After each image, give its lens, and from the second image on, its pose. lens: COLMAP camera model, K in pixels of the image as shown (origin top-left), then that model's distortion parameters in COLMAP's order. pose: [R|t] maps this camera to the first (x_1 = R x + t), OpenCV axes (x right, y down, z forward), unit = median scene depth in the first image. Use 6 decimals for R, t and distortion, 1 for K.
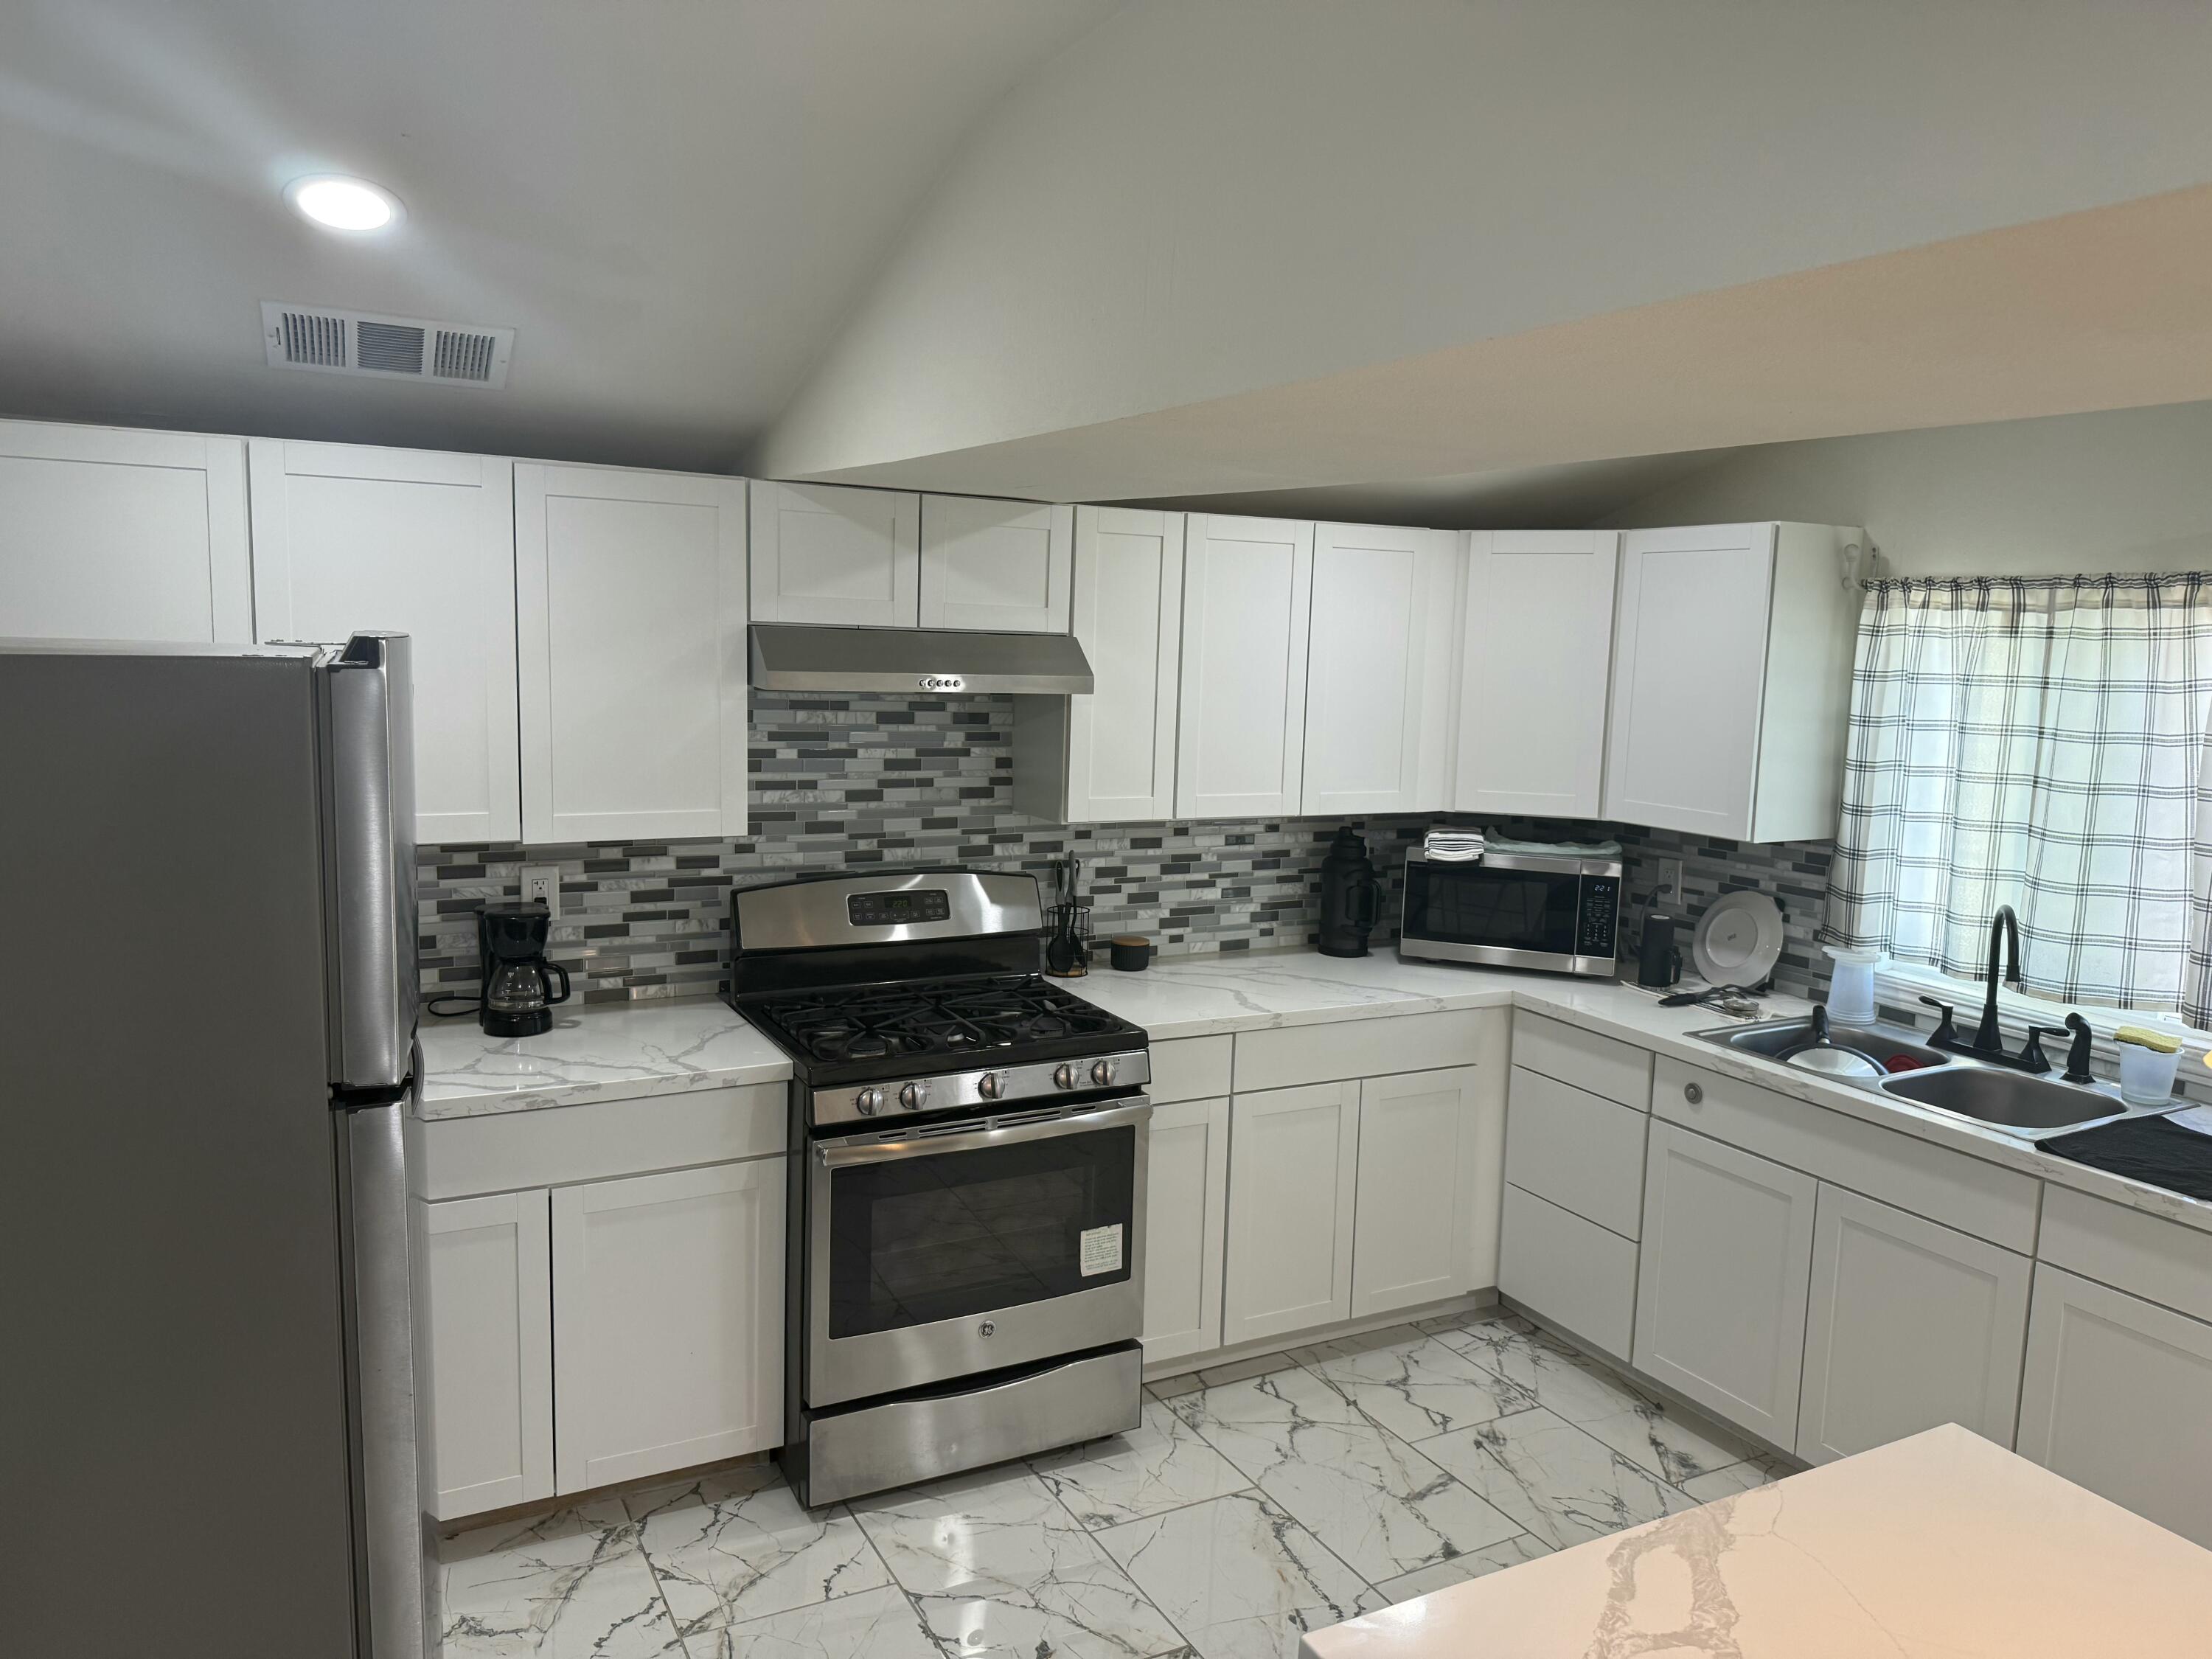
lens RADIAL K [[1563.1, 0, 1114.0], [0, 1563.1, 819.1], [0, 0, 1]] dist [0.067752, -0.081719]
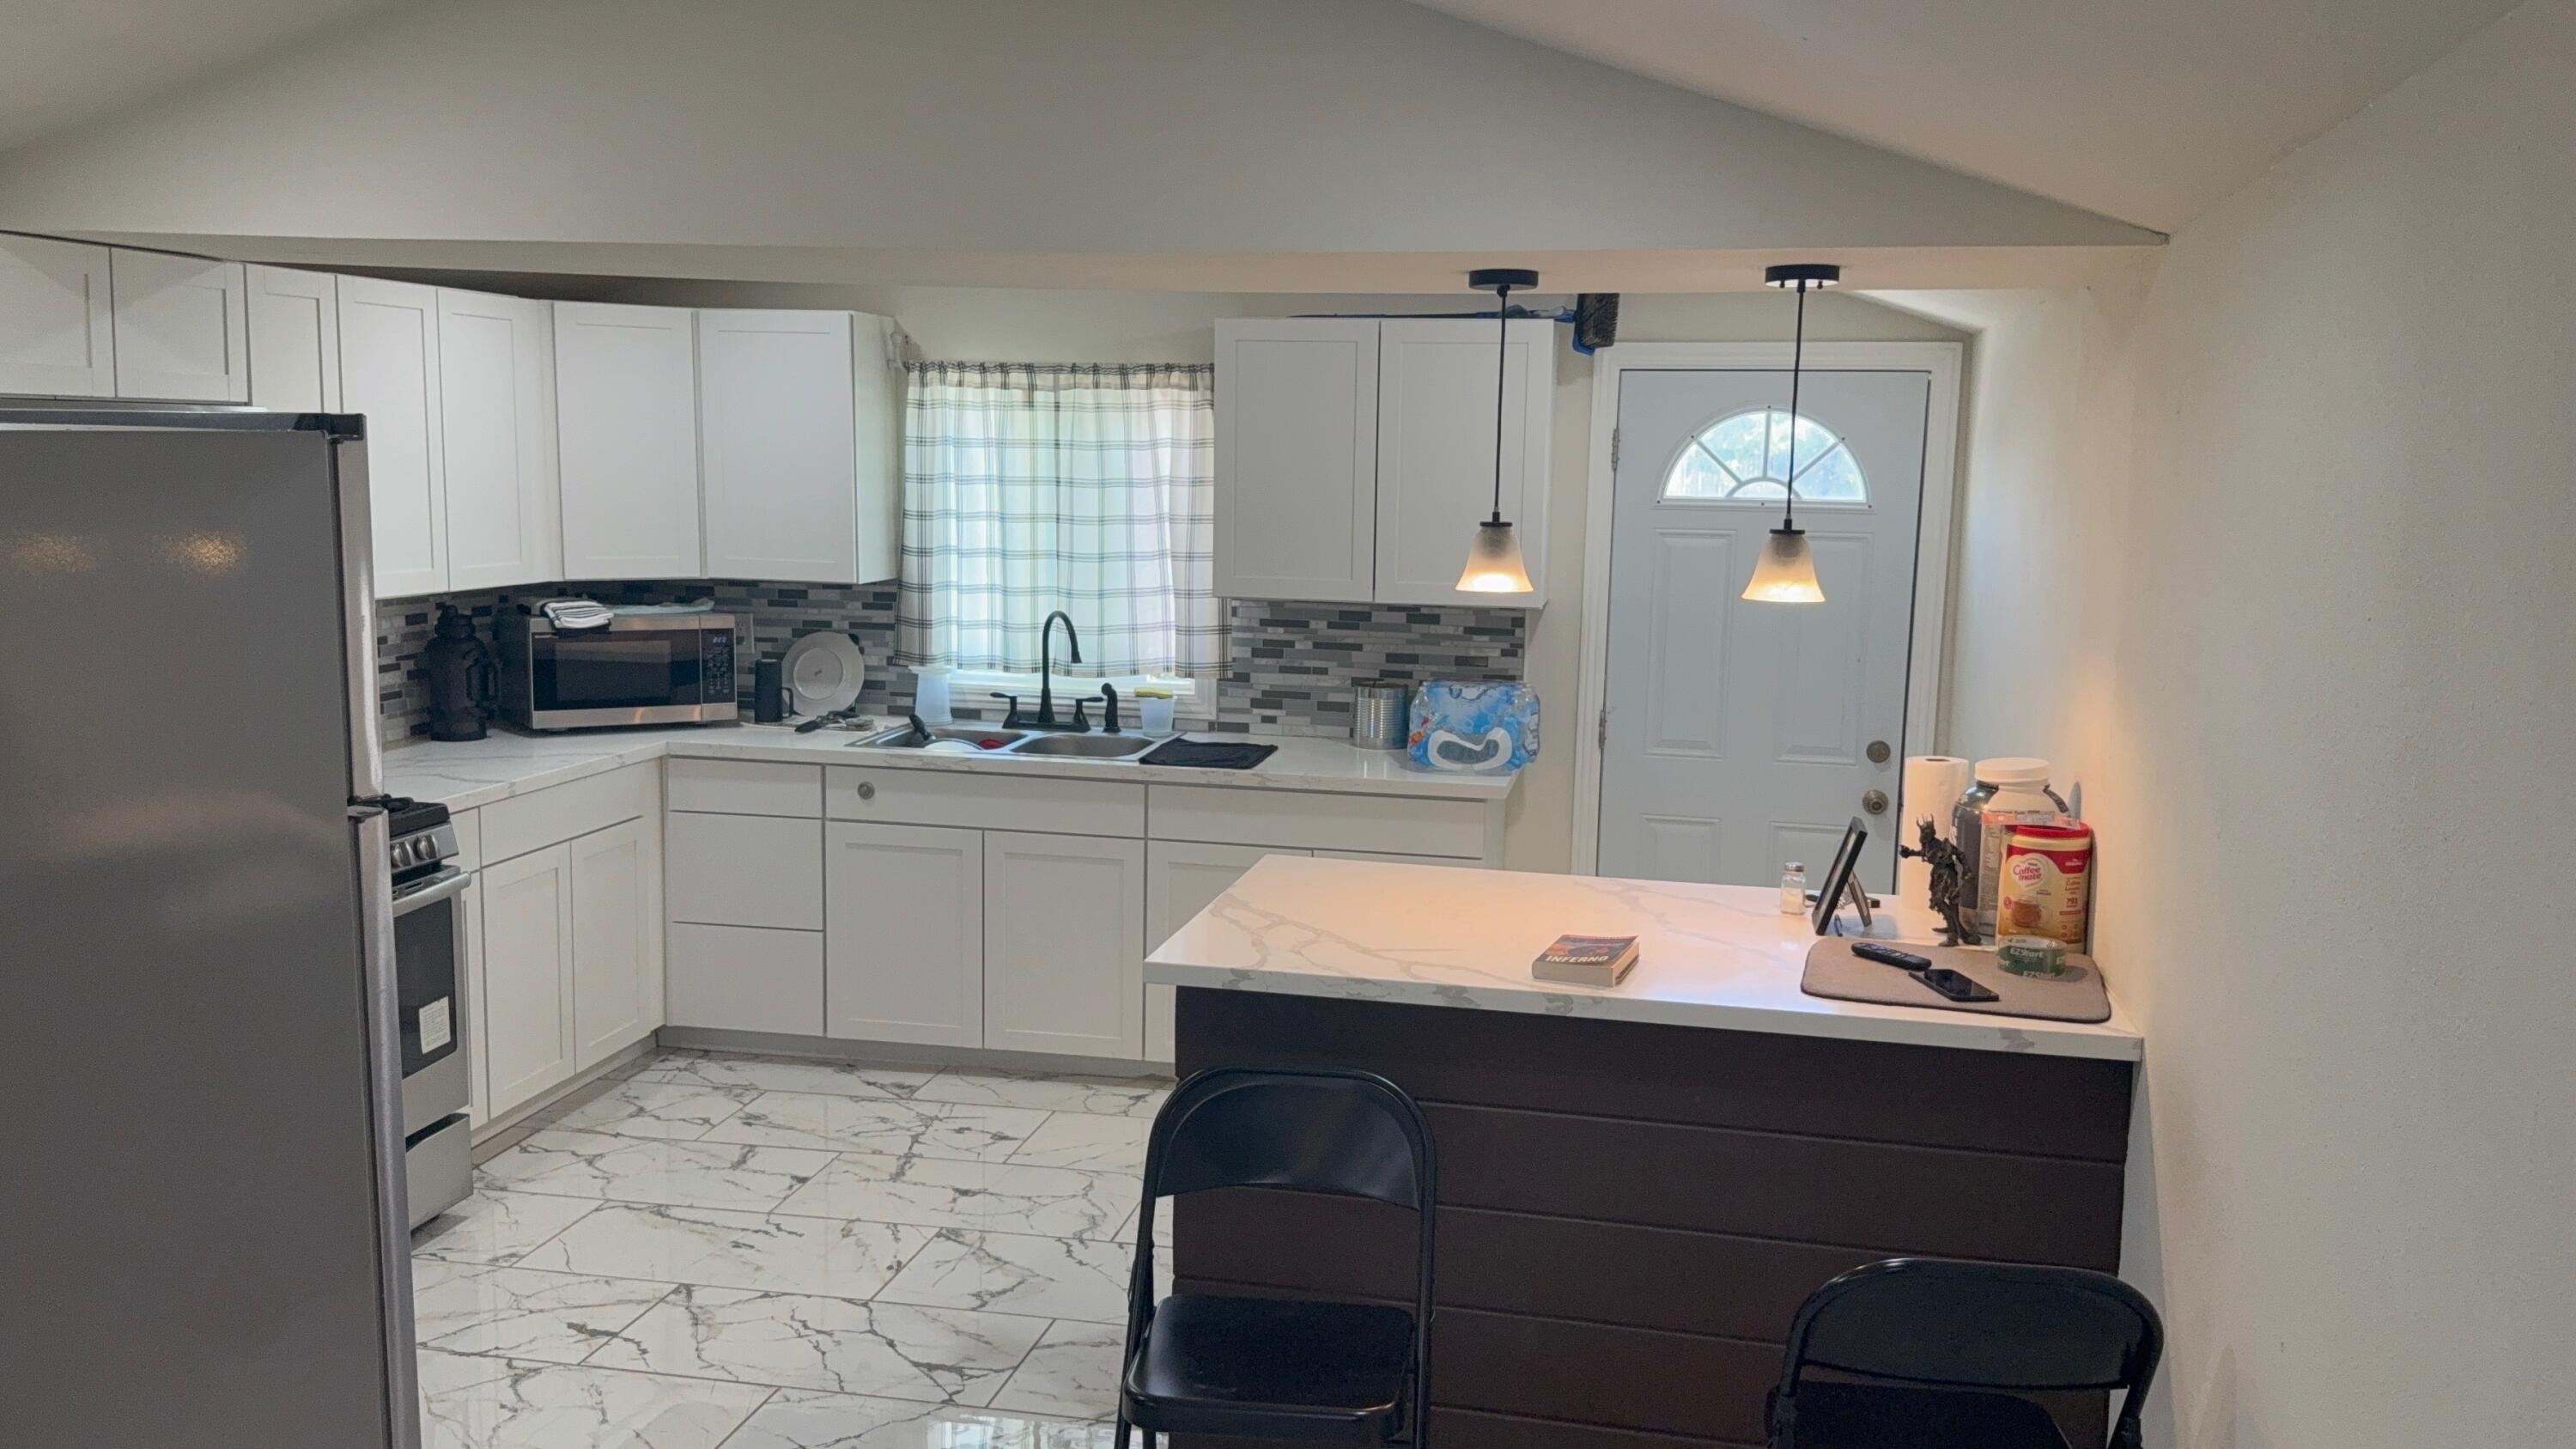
lens RADIAL K [[2049.6, 0, 1314.0], [0, 2049.6, 733.8], [0, 0, 1]] dist [0.062643, -0.081677]
pose [[0.632211, -0.124811, 0.764677, -0.609209], [0.090118, 0.992087, 0.087422, 0.024064], [-0.769537, 0.013642, 0.638456, -0.264033]]
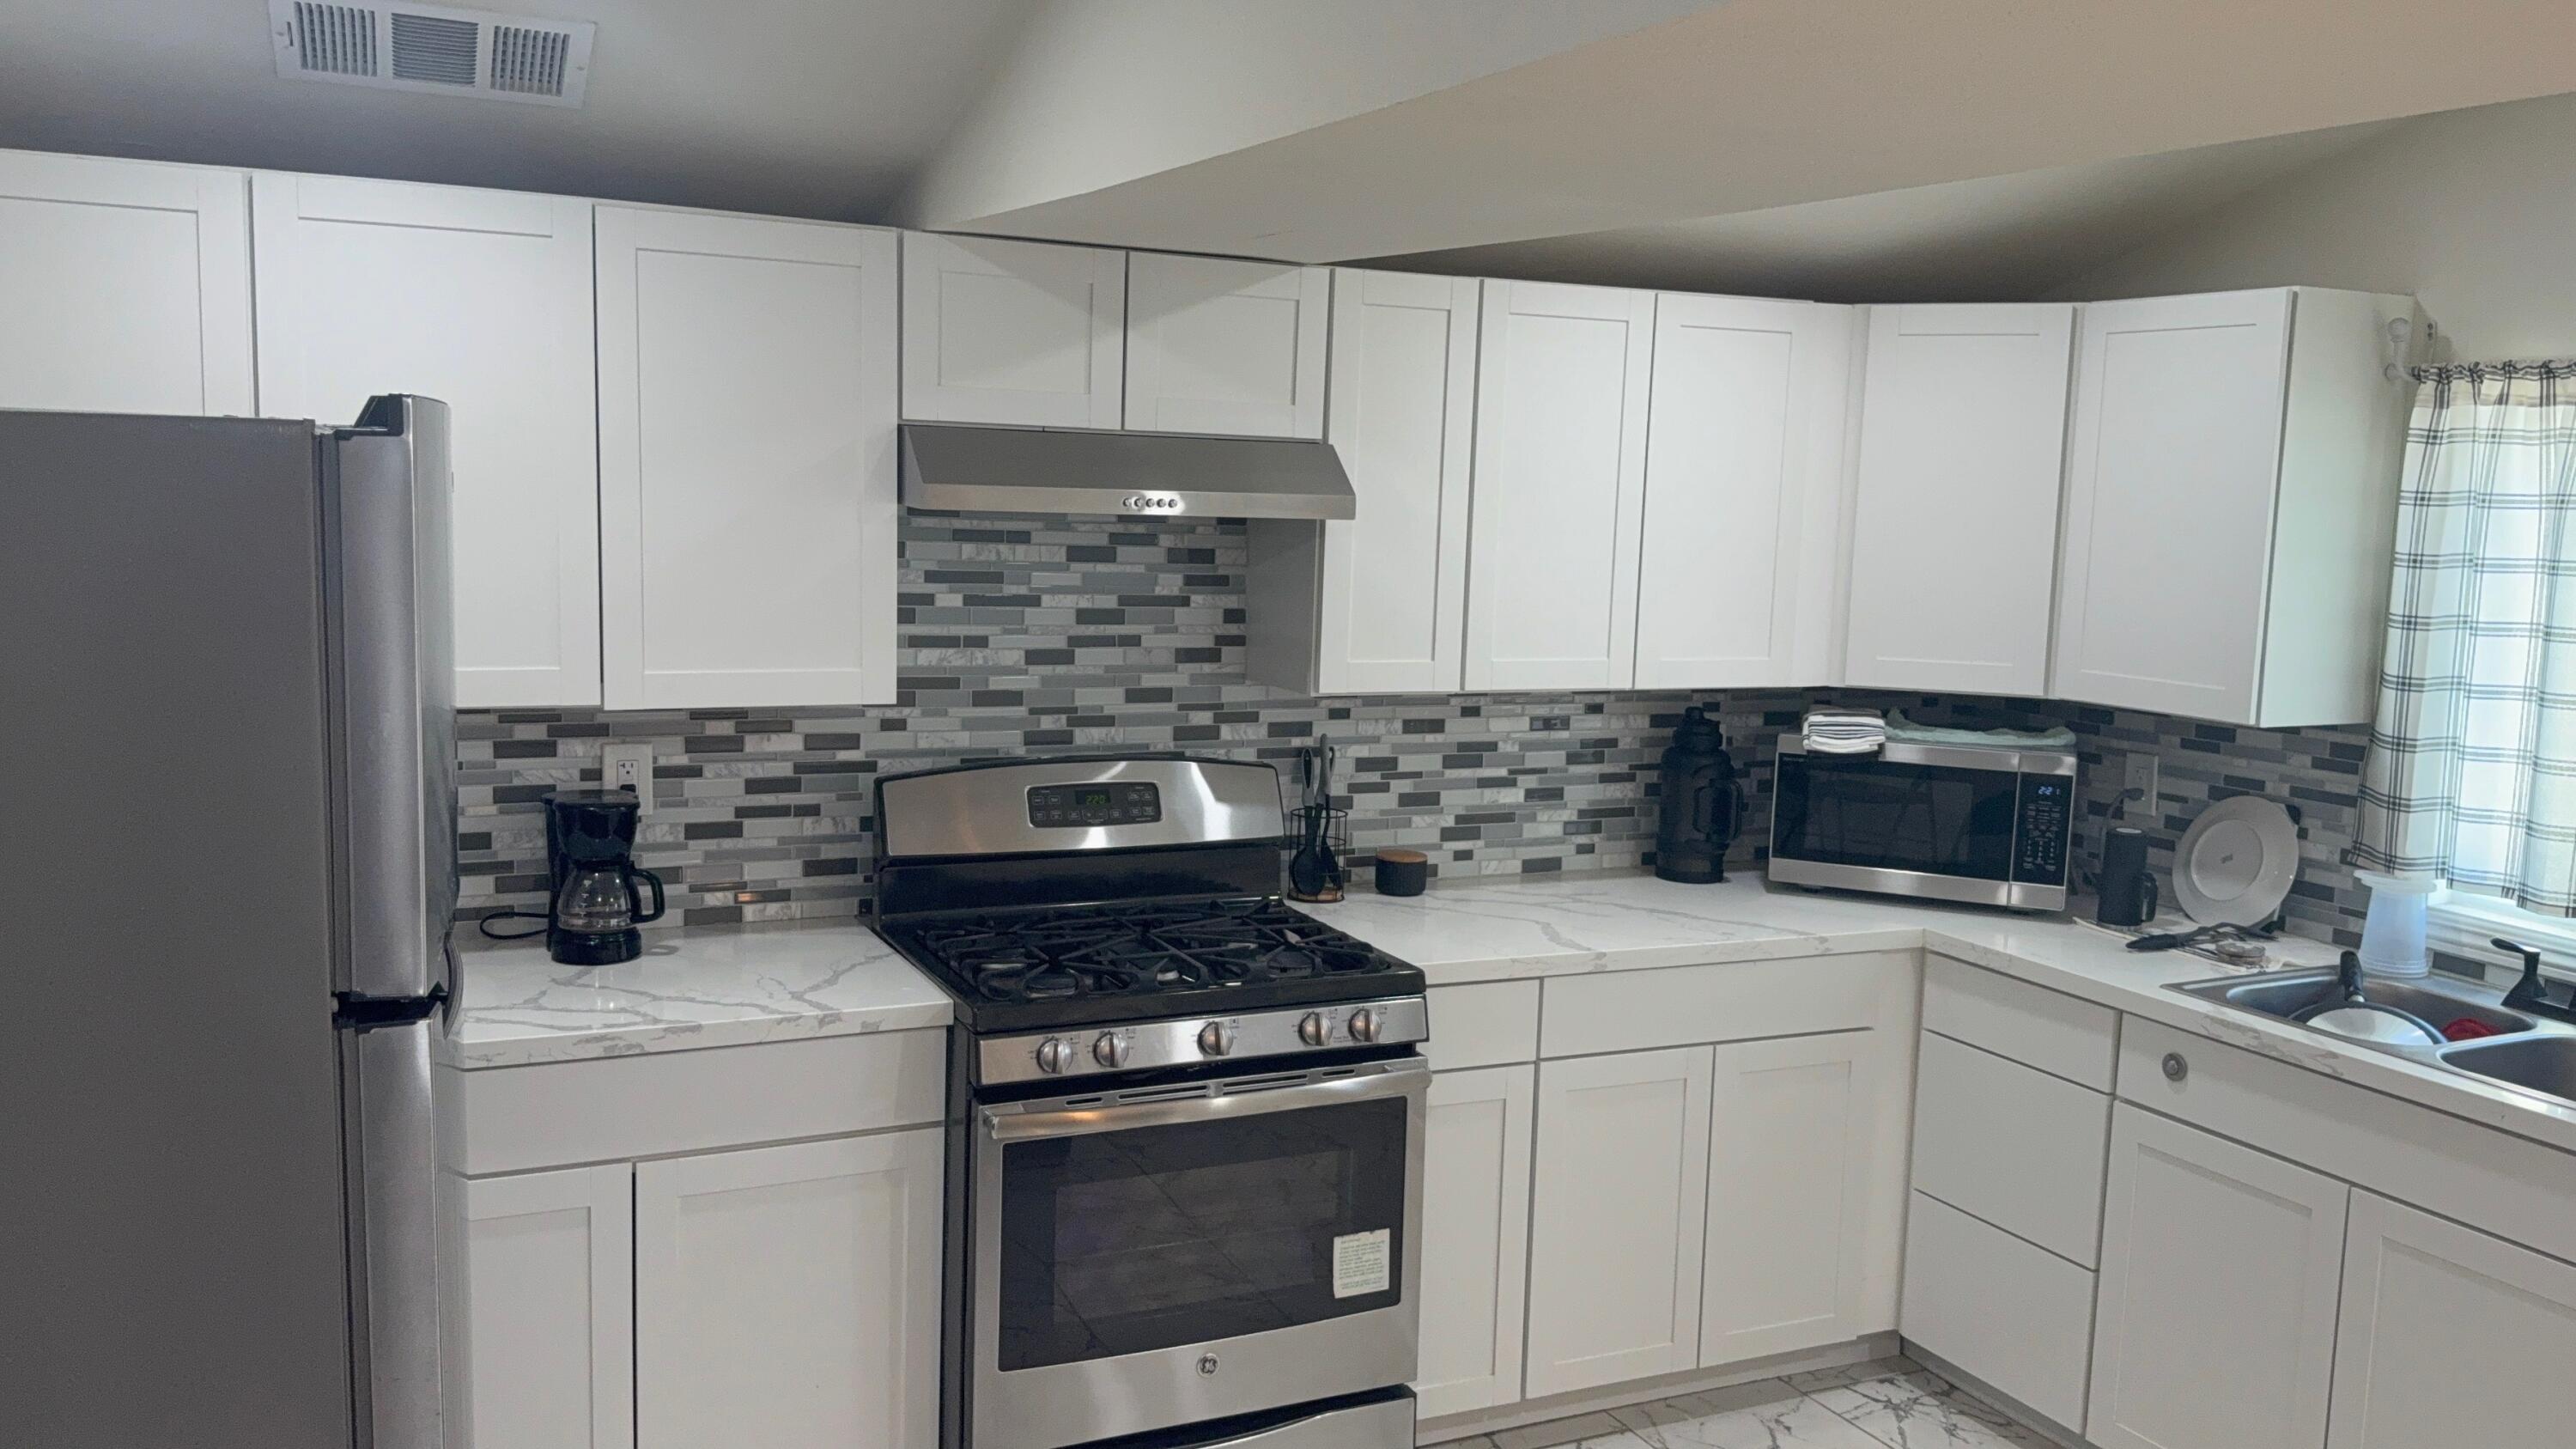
lens RADIAL K [[2049.6, 0, 1274.5], [0, 2049.6, 722.6], [0, 0, 1]] dist [0.062643, -0.081677]
pose [[0.998643, 0.006334, -0.051700, -0.000339], [-0.006453, 0.999977, -0.002136, 0.019124], [0.051686, 0.002467, 0.998660, 0.020679]]
